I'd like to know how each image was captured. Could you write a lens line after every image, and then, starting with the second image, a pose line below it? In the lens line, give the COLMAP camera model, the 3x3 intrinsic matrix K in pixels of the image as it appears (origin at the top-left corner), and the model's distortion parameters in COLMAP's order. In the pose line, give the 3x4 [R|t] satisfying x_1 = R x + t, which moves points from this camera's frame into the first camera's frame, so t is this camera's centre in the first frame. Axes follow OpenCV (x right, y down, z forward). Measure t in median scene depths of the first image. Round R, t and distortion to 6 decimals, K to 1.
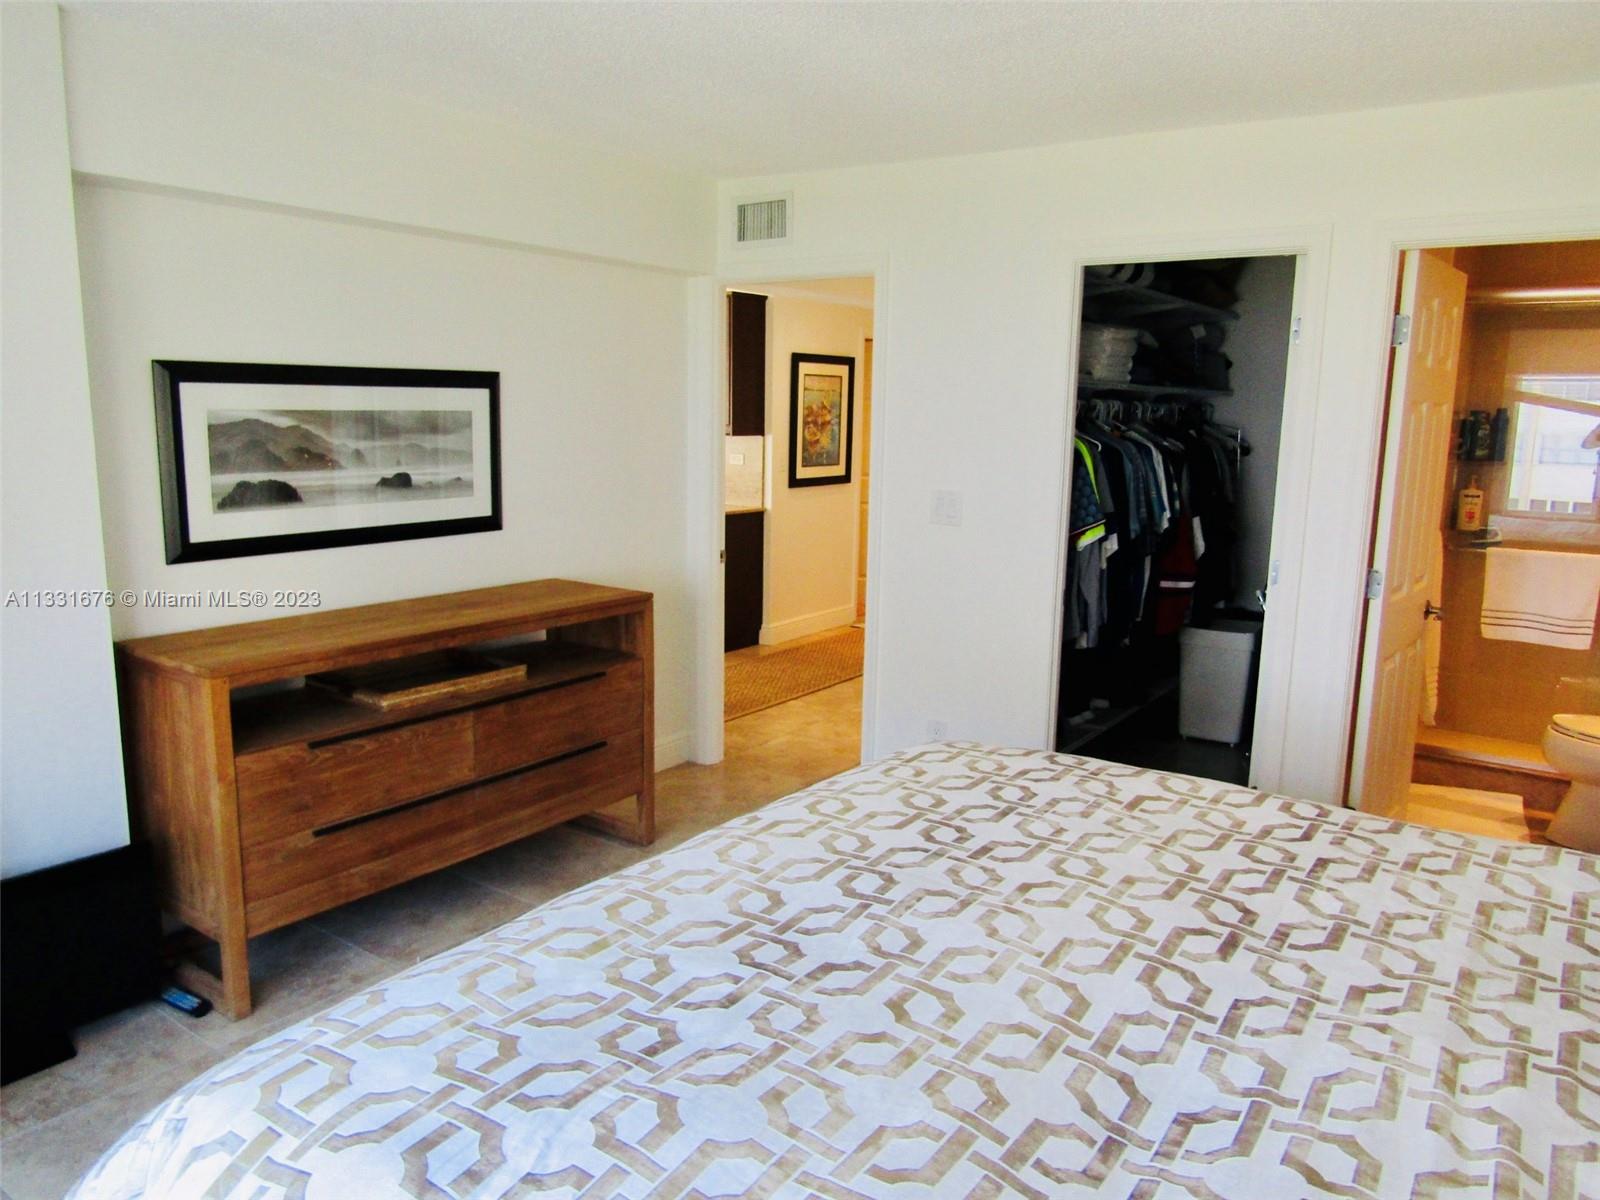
lens RADIAL K [[1132.7, 0, 800.0], [0, 1132.7, 600.0], [0, 0, 1]] dist [-0.002812, -0.001748]
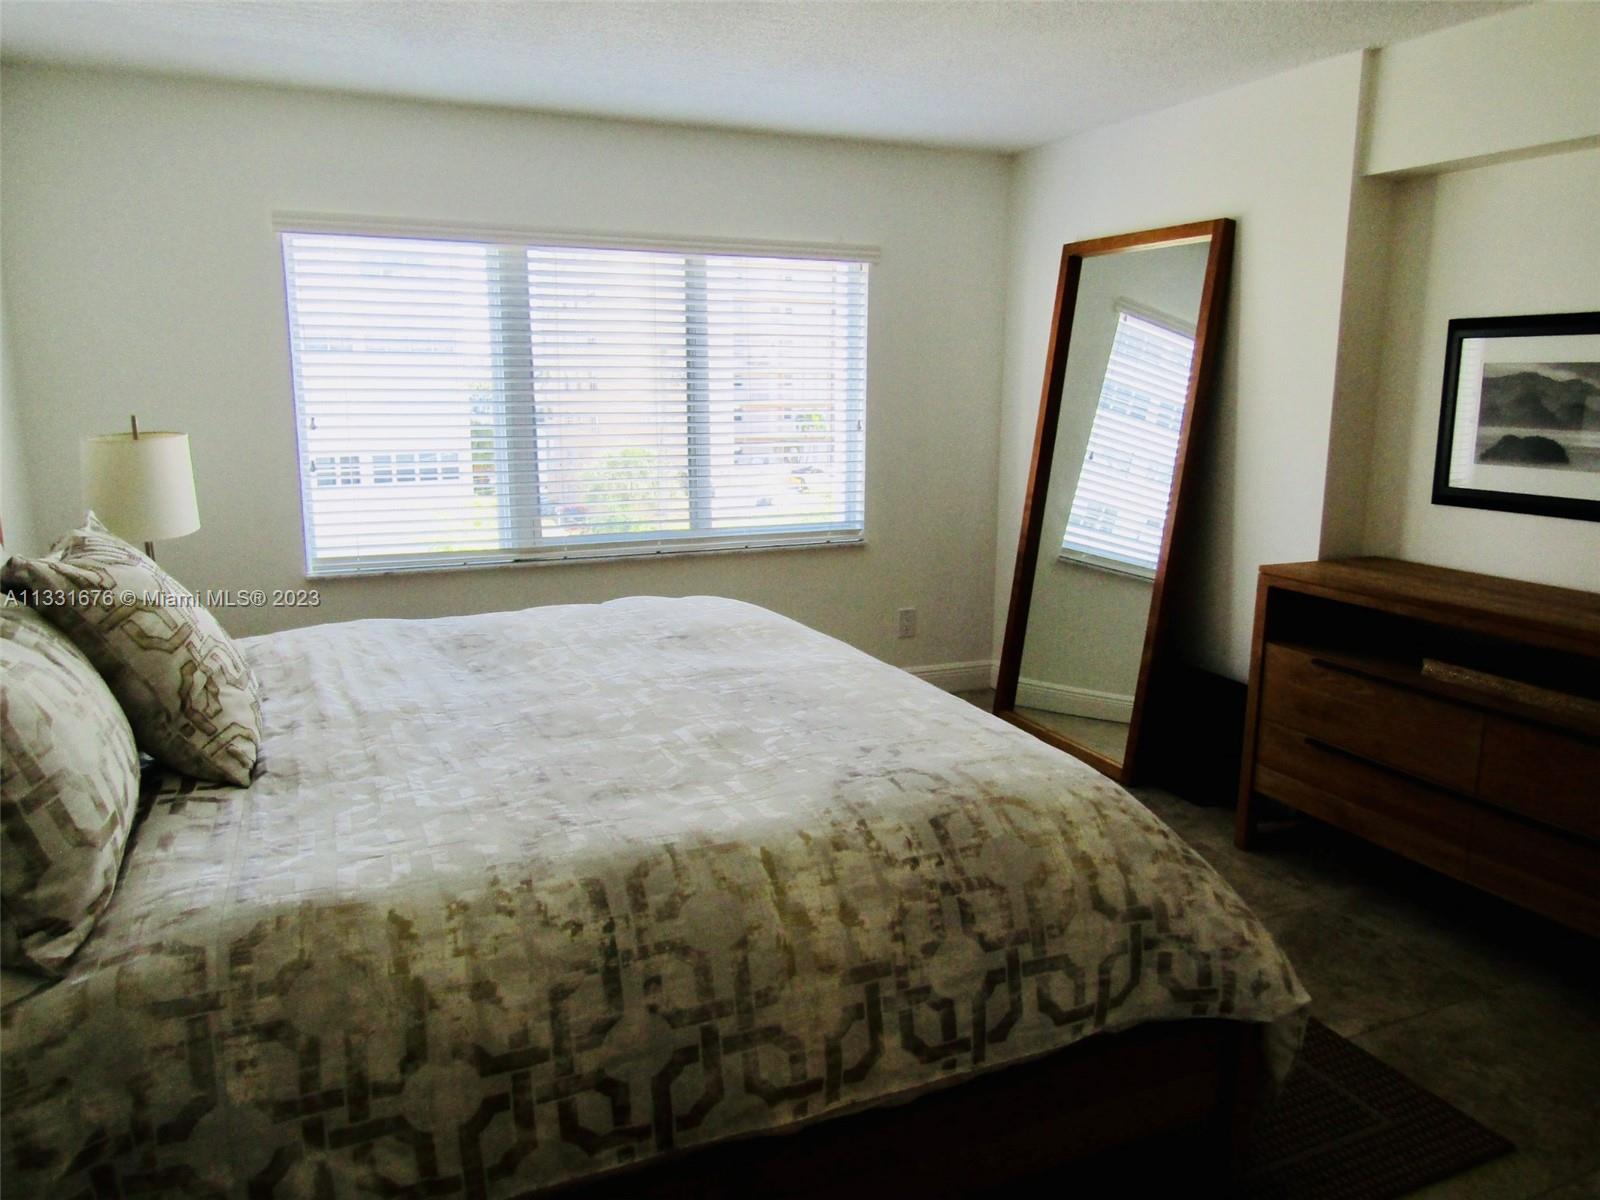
lens RADIAL K [[1132.7, 0, 800.0], [0, 1132.7, 600.0], [0, 0, 1]] dist [-0.002812, -0.001748]
pose [[-0.492440, 0.149835, -0.857352, 0.705262], [-0.158562, 0.953140, 0.257649, -0.125715], [0.855781, 0.262820, -0.445606, 0.958672]]
